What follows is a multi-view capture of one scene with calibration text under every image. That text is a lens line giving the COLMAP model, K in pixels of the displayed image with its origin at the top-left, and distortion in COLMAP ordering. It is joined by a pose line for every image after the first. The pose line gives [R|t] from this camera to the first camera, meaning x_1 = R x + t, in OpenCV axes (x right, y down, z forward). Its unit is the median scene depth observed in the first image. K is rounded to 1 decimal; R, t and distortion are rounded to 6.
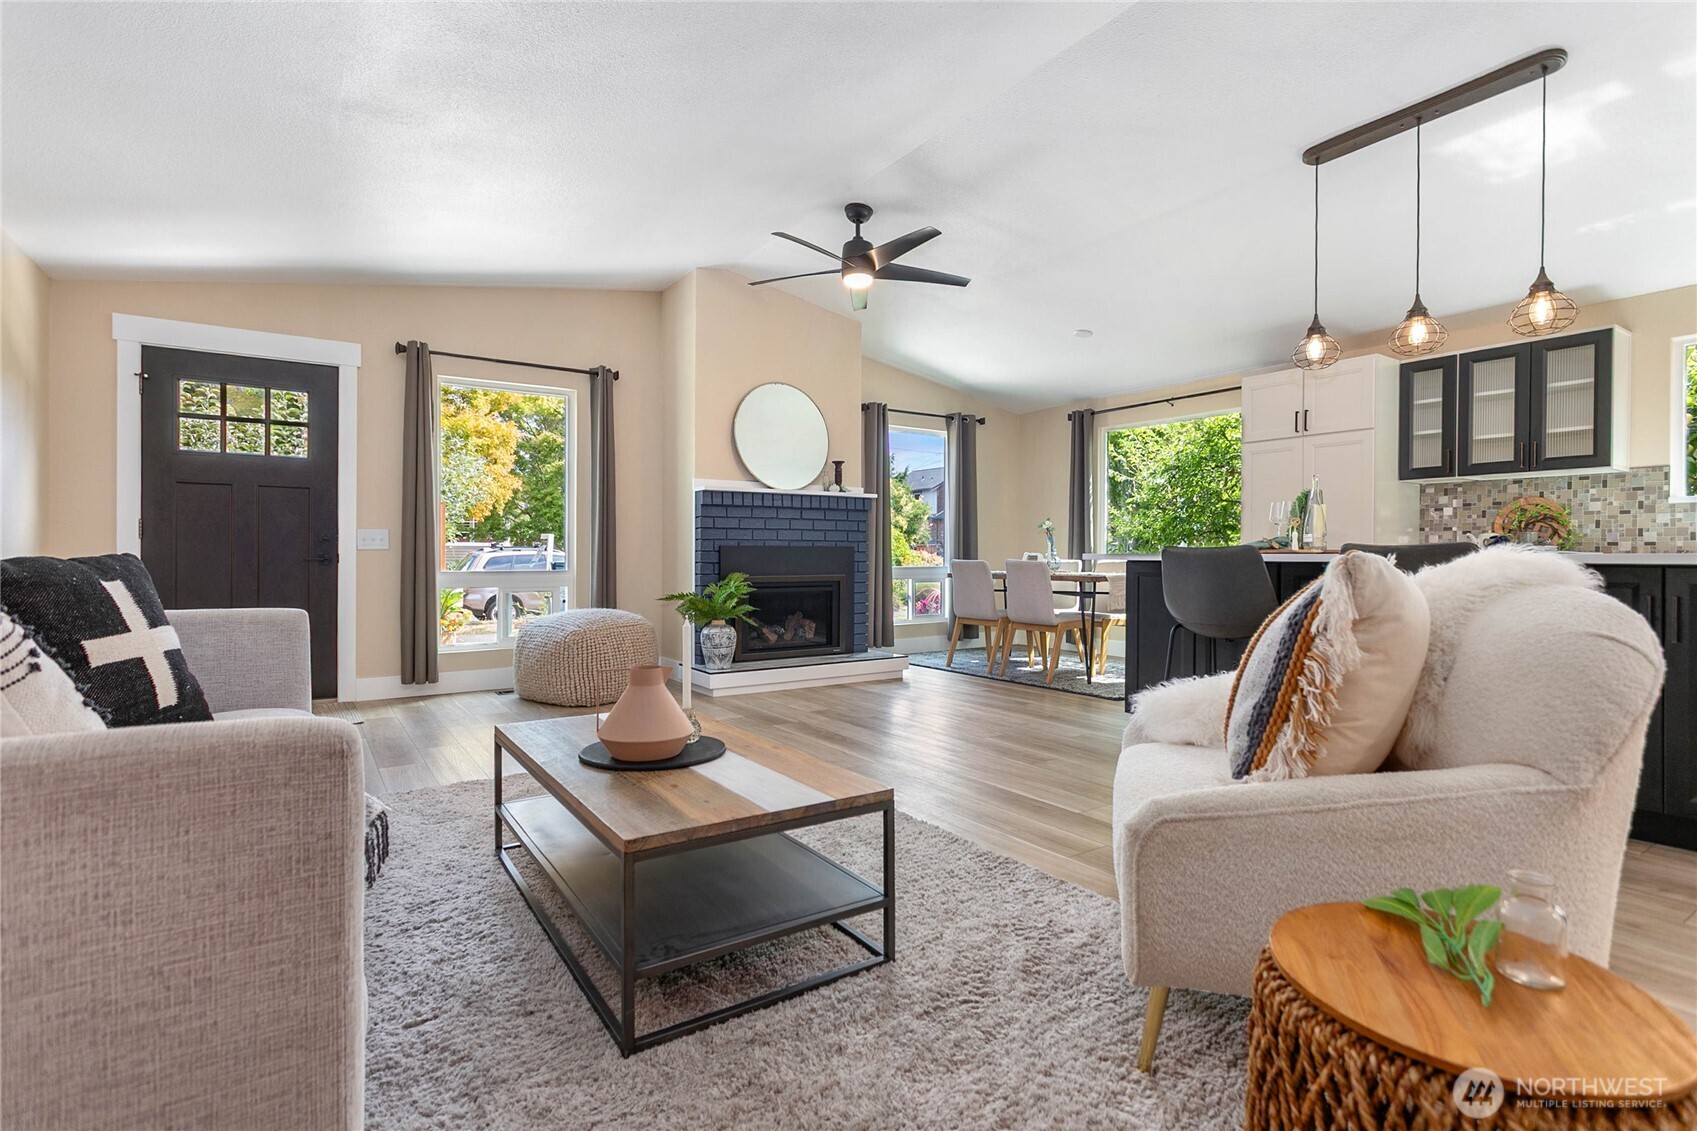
lens RADIAL K [[808.3, 0, 842.7], [0, 808.3, 554.4], [0, 0, 1]] dist [-0.001026, 0.000868]
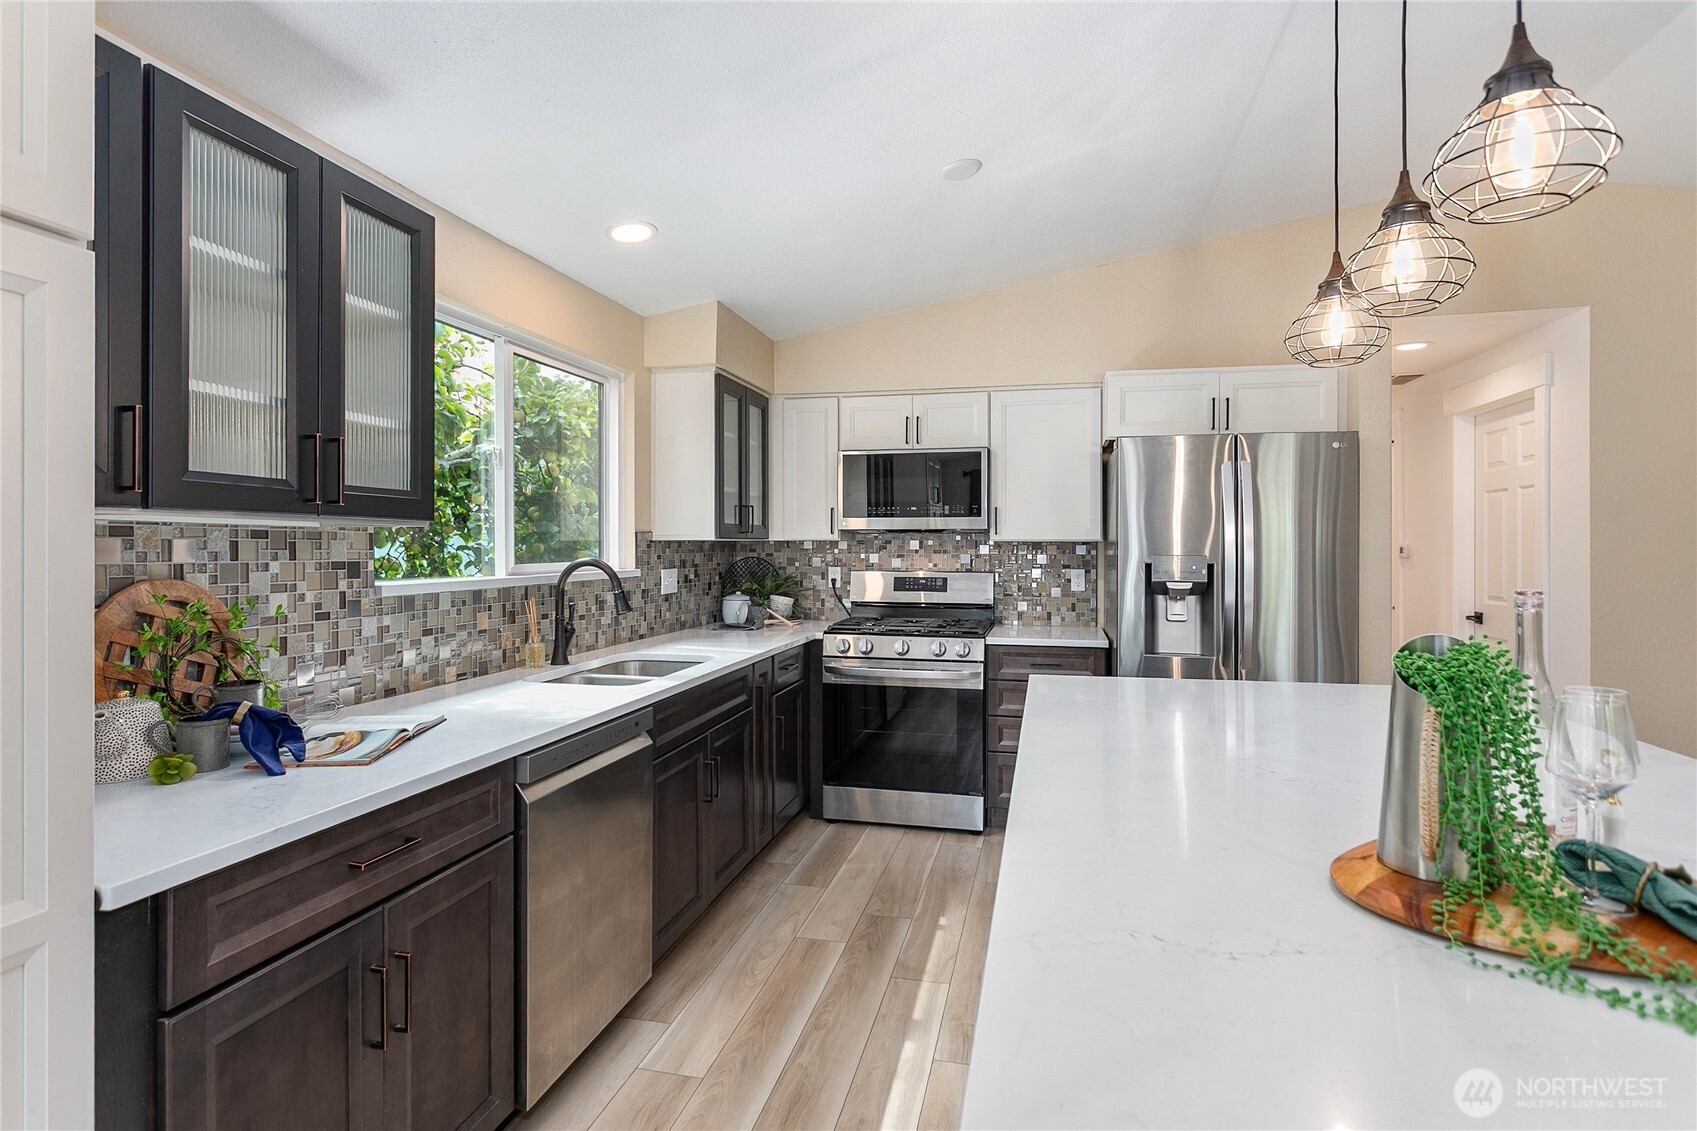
lens RADIAL K [[868.5, 0, 838.8], [0, 868.5, 548.0], [0, 0, 1]] dist [-0.003472, 0.000762]
pose [[-0.672935, -0.001865, 0.739700, 0.332772], [-0.000879, 0.999998, 0.001721, -0.072525], [-0.739702, 0.000508, -0.672935, 0.881067]]
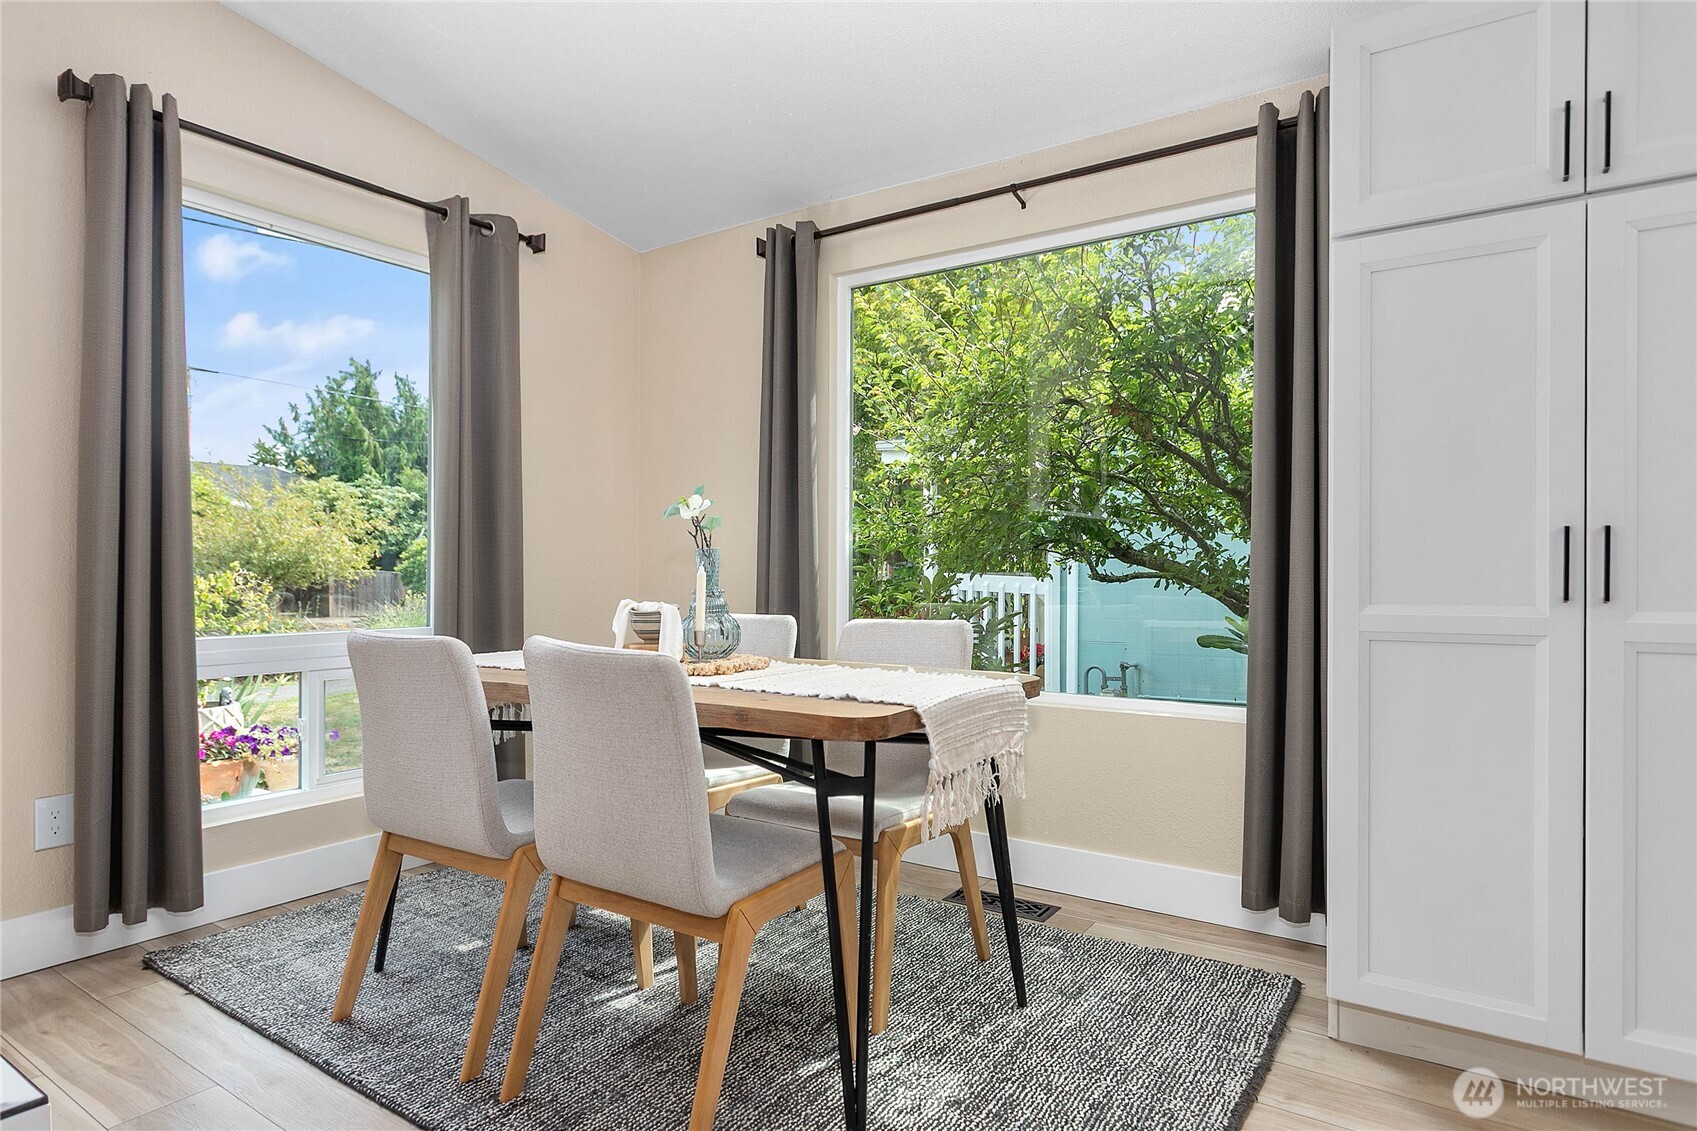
lens RADIAL K [[963.9, 0, 848.5], [0, 963.9, 565.5], [0, 0, 1]] dist [-0.001806, -0.017831]
pose [[0.930261, 0.002471, 0.366890, 0.200405], [-0.001029, 0.999991, -0.004127, -0.016134], [-0.366897, 0.003462, 0.930255, 0.738637]]
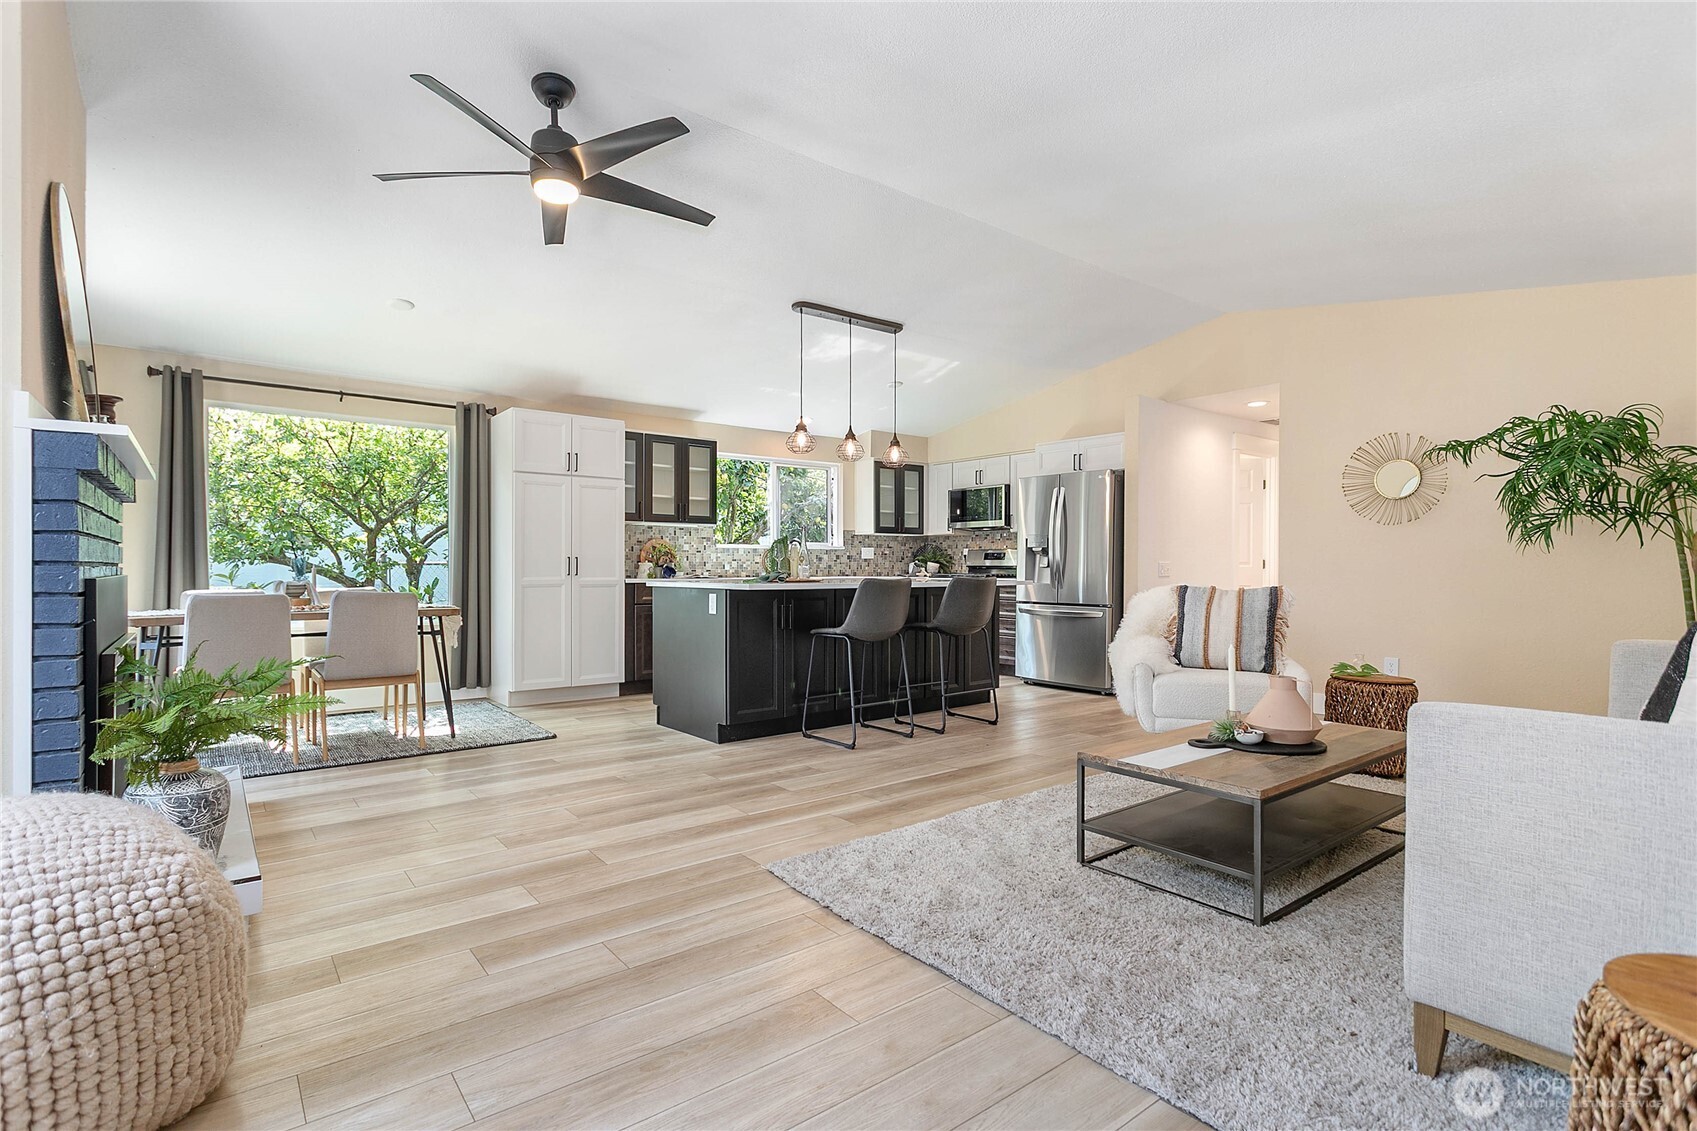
lens RADIAL K [[820.0, 0, 840.6], [0, 820.0, 571.2], [0, 0, 1]] dist [-0.003327, 0.000521]
pose [[-0.072832, -0.005275, 0.997330, -0.568696], [-0.001594, 0.999985, 0.005173, -0.017126], [-0.997343, -0.001213, -0.072839, 0.660732]]
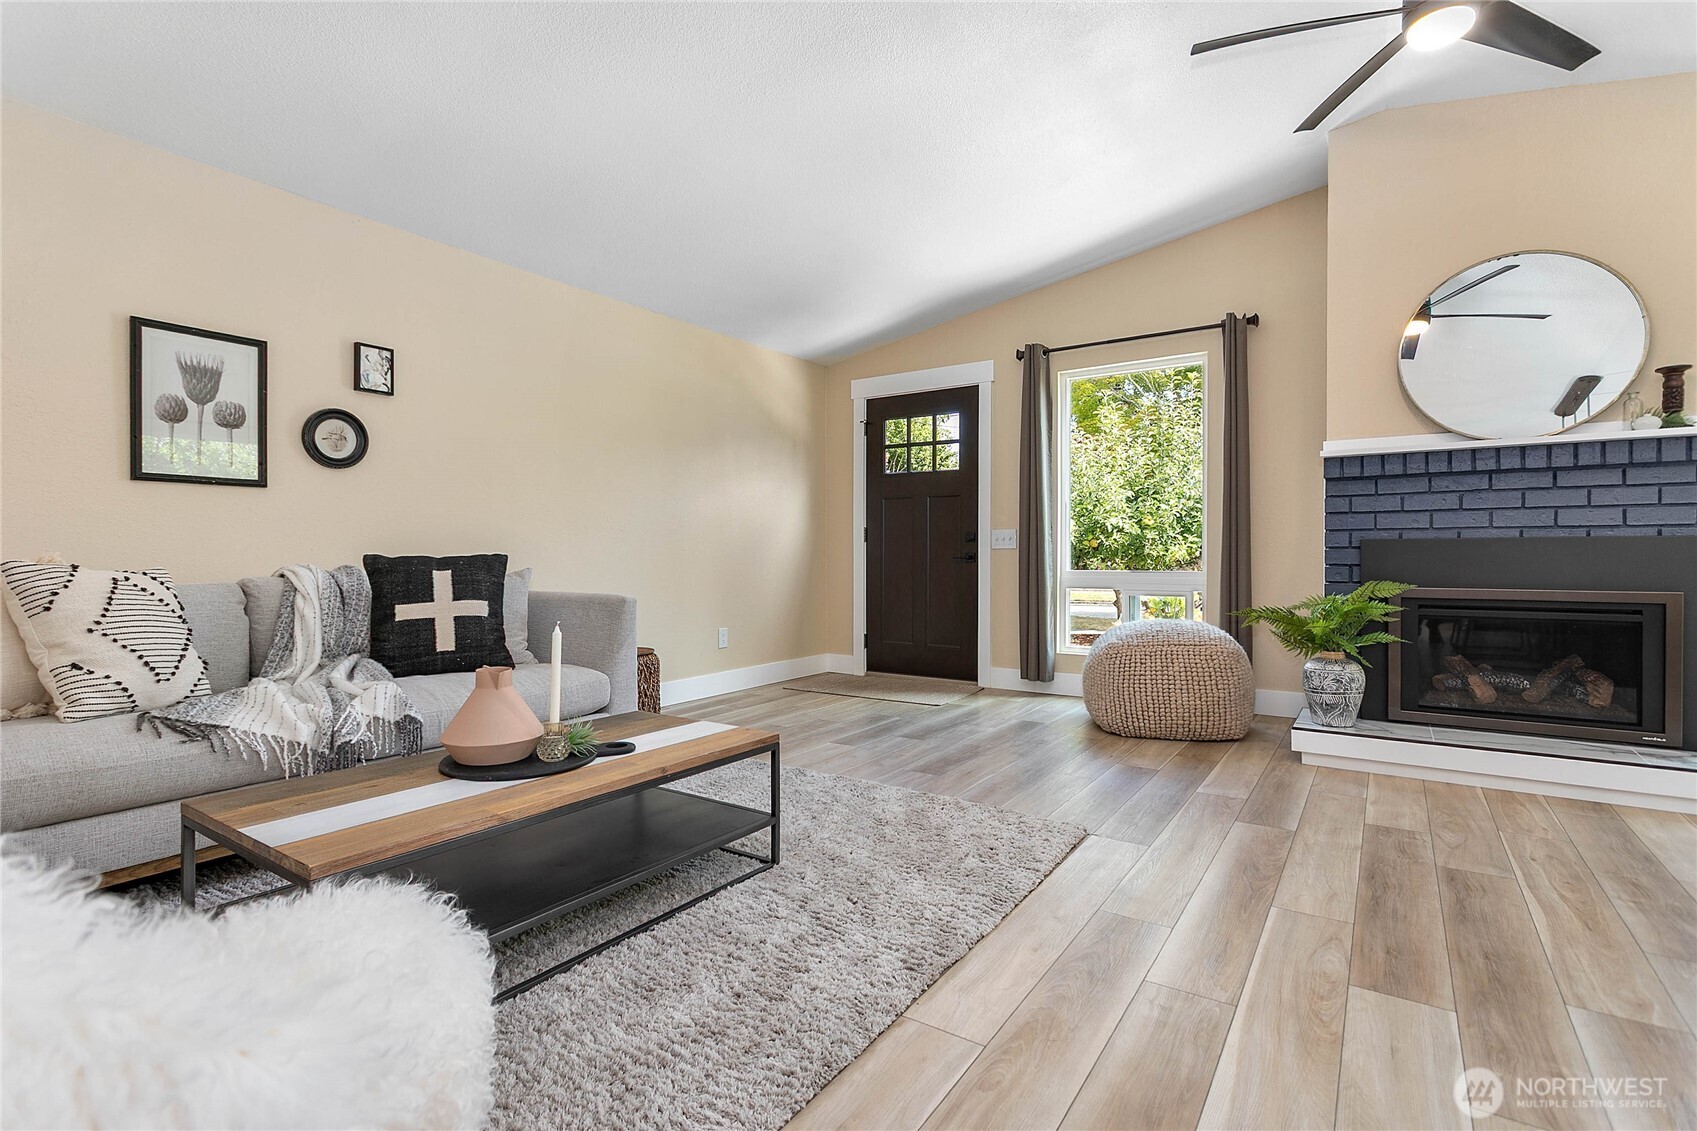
lens RADIAL K [[803.2, 0, 846.8], [0, 803.2, 561.7], [0, 0, 1]] dist [0.001616, 0.000767]
pose [[0.374664, 0.007683, -0.927129, 0.293821], [0.002638, 0.999953, 0.009352, 0.000078], [0.927157, -0.005950, 0.374626, 0.365203]]
